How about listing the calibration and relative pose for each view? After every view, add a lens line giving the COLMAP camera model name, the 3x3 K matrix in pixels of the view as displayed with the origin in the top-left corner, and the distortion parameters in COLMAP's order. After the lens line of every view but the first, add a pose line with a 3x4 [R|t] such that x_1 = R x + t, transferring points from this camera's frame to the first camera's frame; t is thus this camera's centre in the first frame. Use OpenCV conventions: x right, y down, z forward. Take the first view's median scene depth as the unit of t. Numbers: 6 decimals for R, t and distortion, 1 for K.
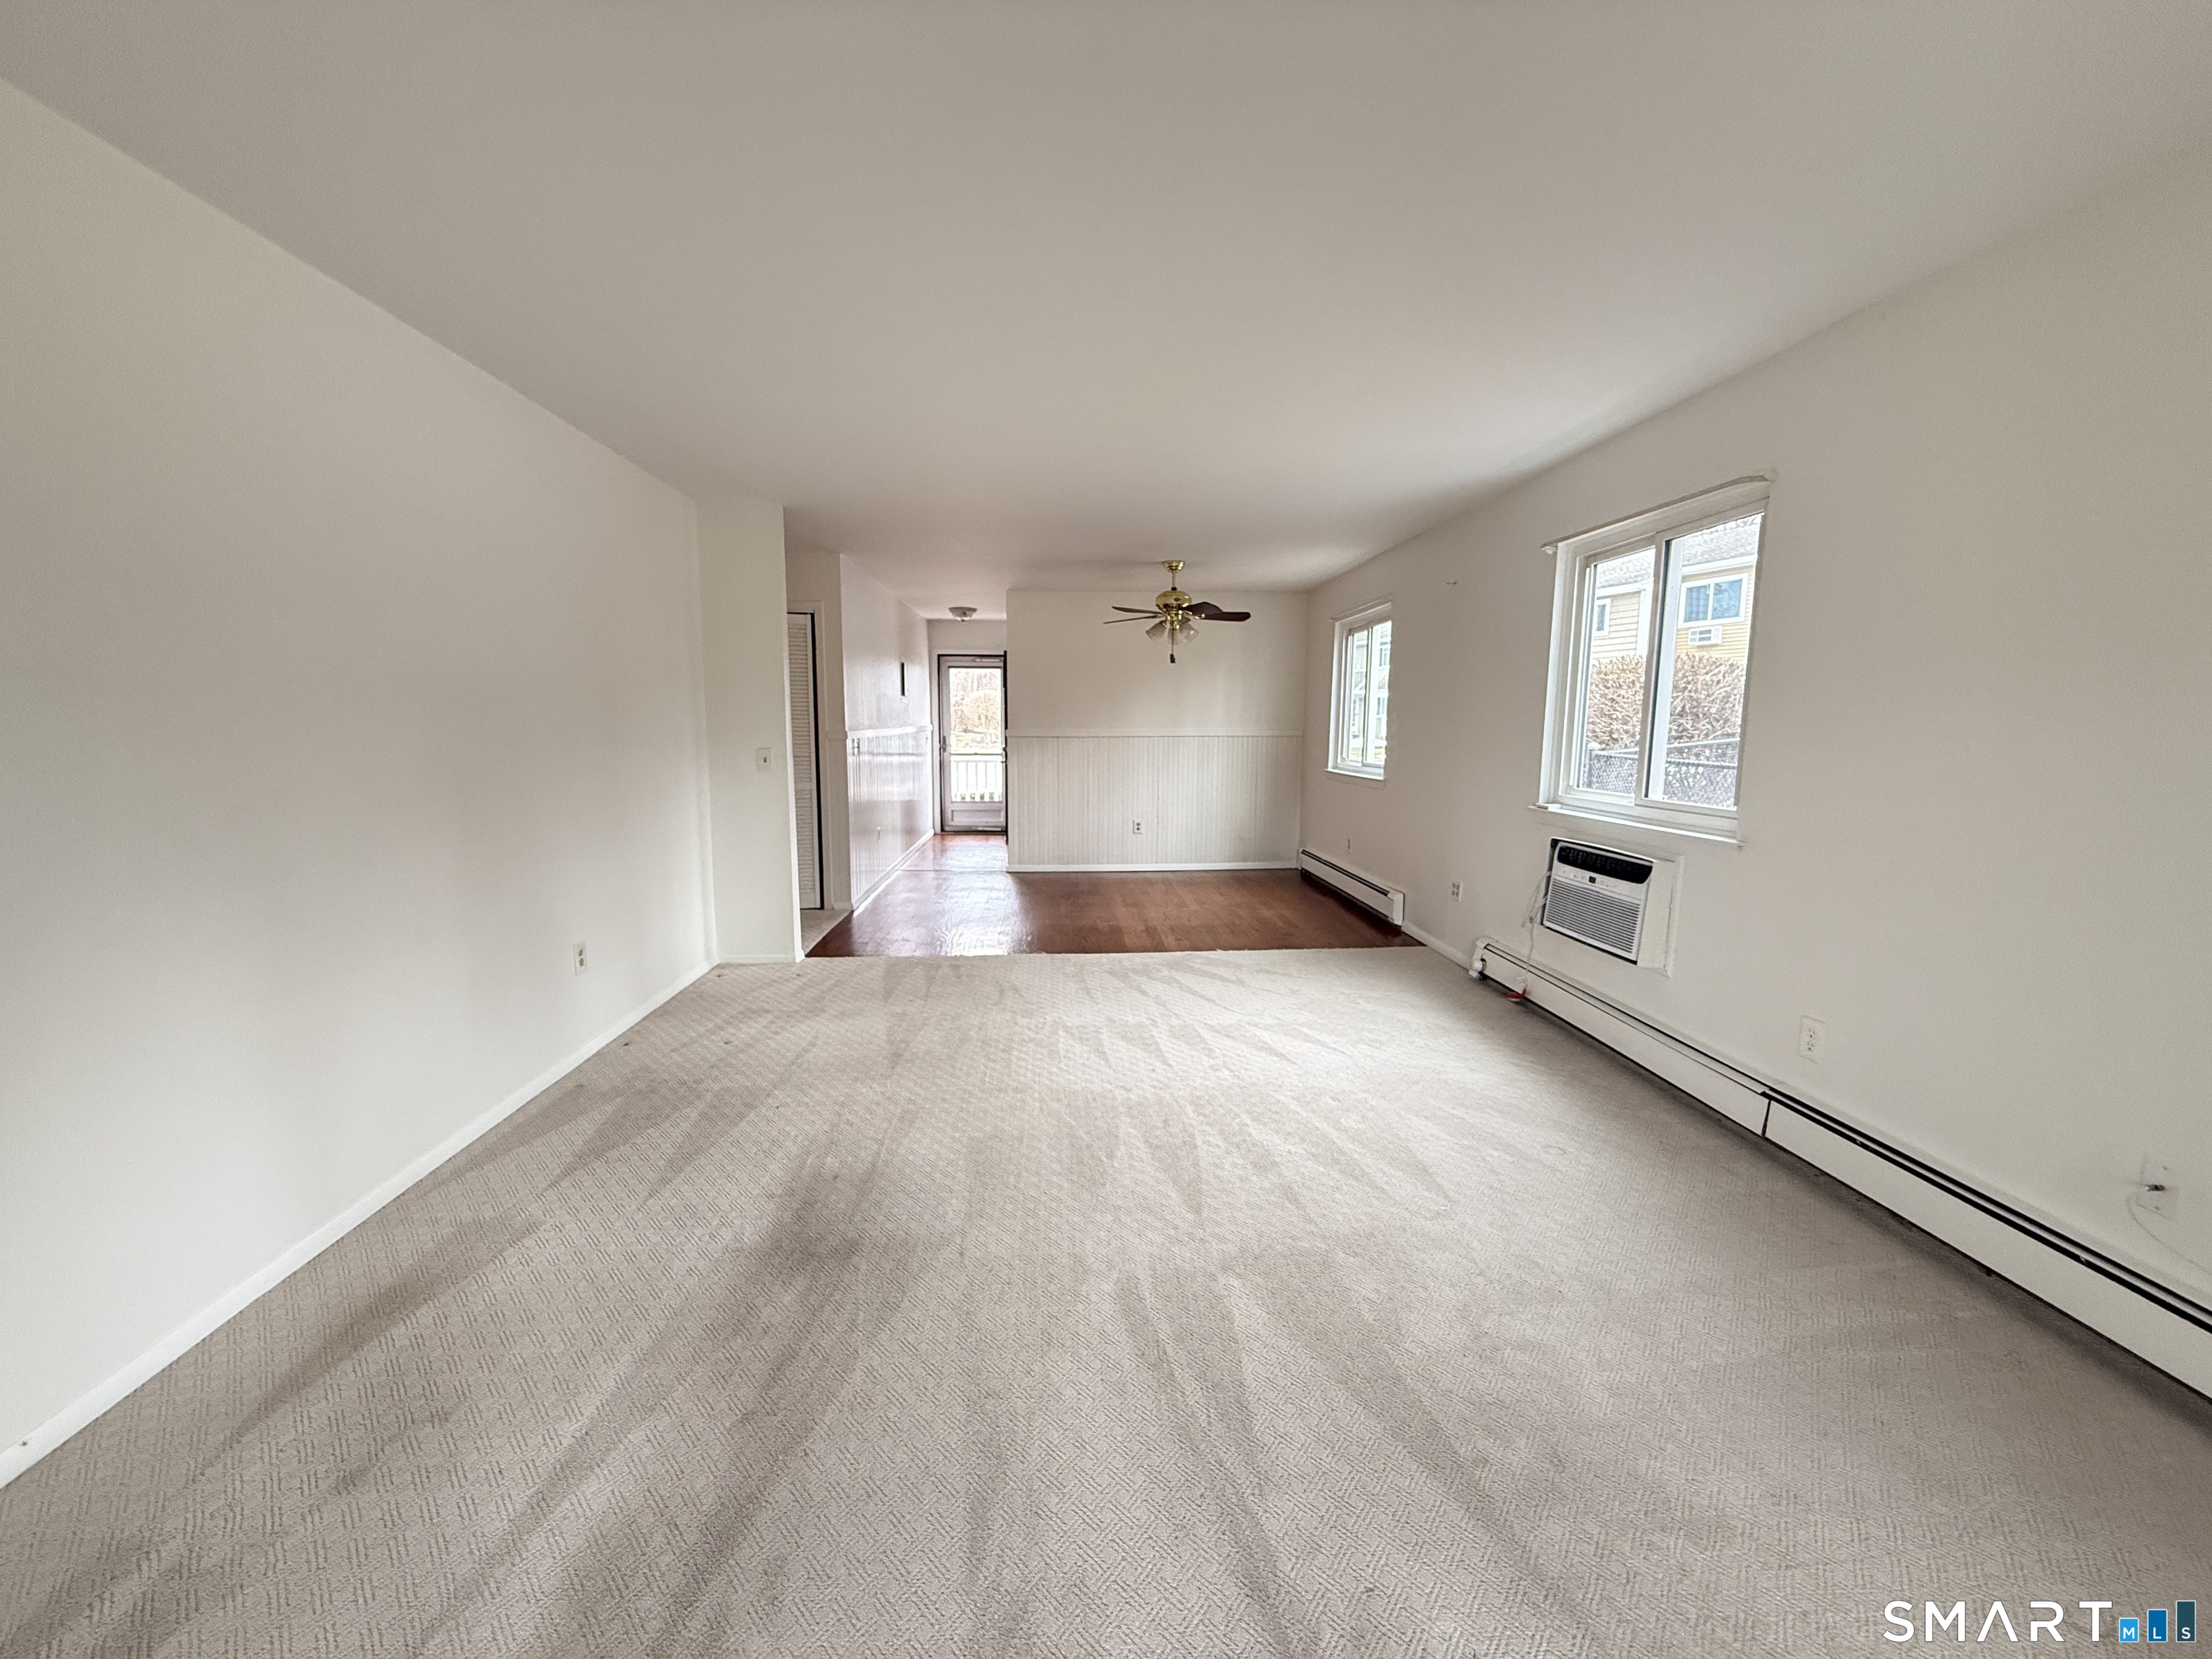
lens RADIAL K [[882.7, 0, 1102.0], [0, 882.7, 833.8], [0, 0, 1]] dist [-0.000726, -0.000307]
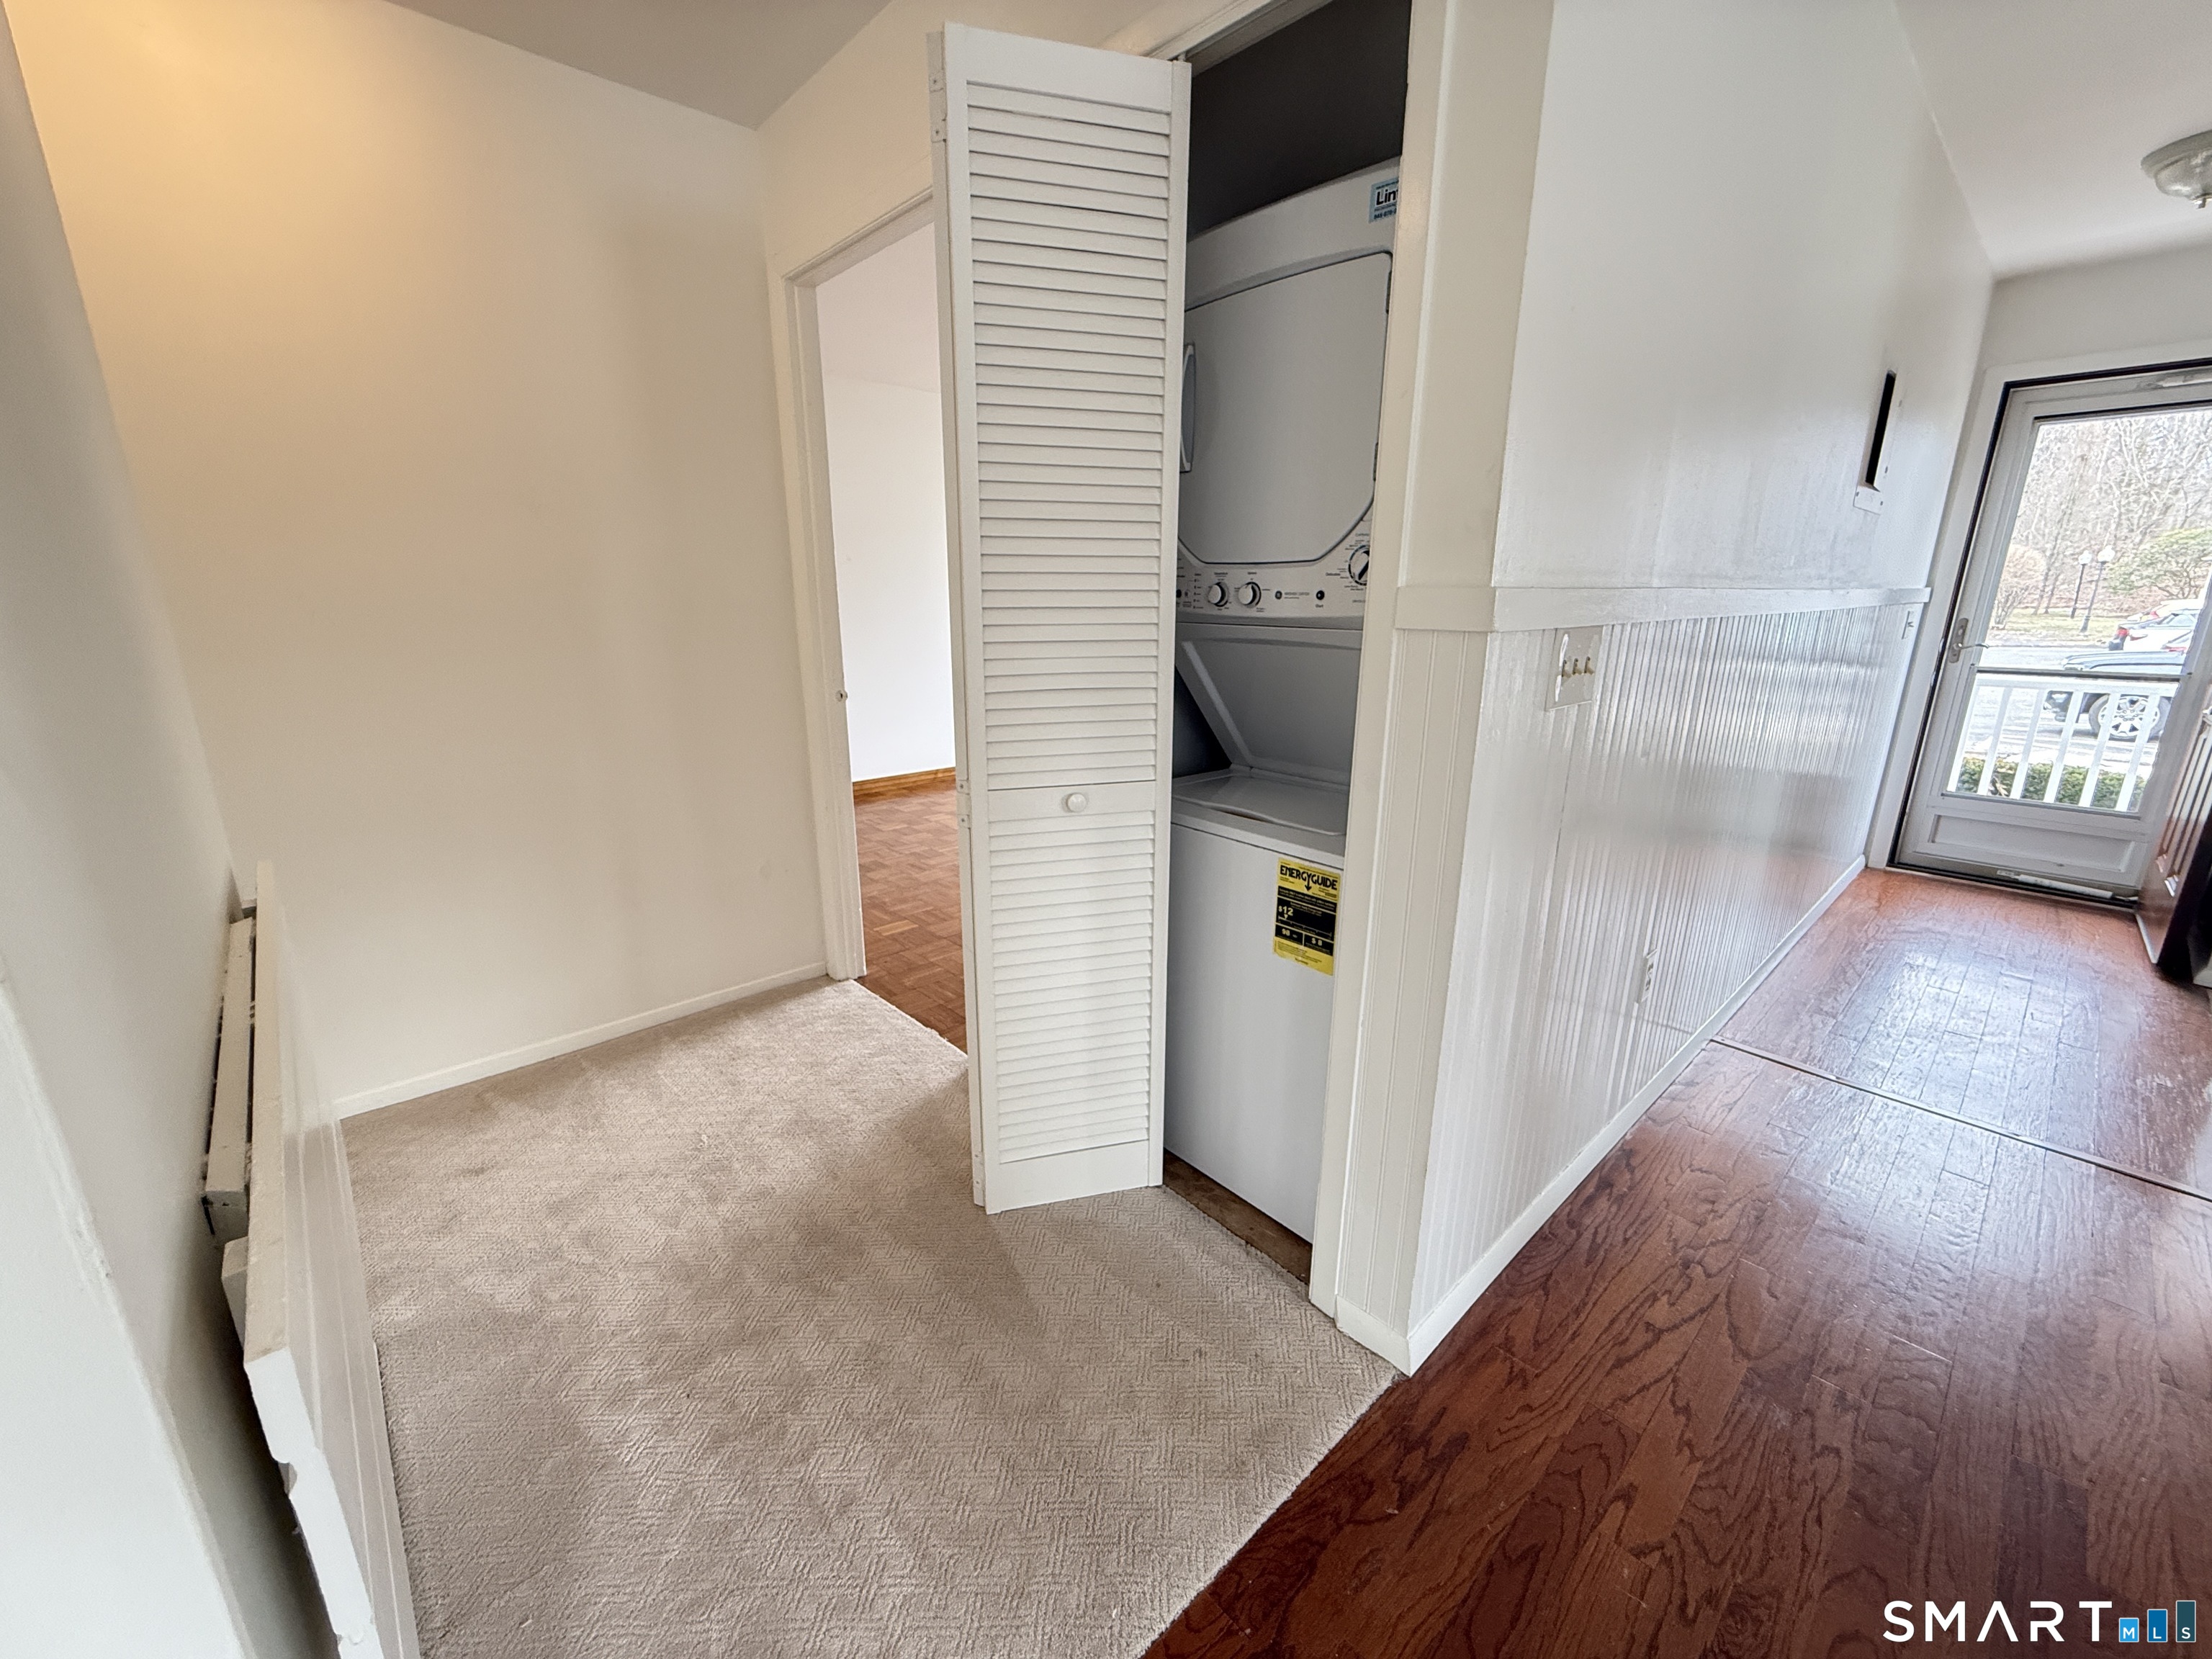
lens RADIAL K [[882.7, 0, 1102.0], [0, 882.7, 833.8], [0, 0, 1]] dist [-0.000726, -0.000307]
pose [[0.630582, 0.200270, -0.749839, -0.116296], [-0.097593, 0.978926, 0.179384, -0.054887], [0.769963, -0.039938, 0.636838, 0.497579]]
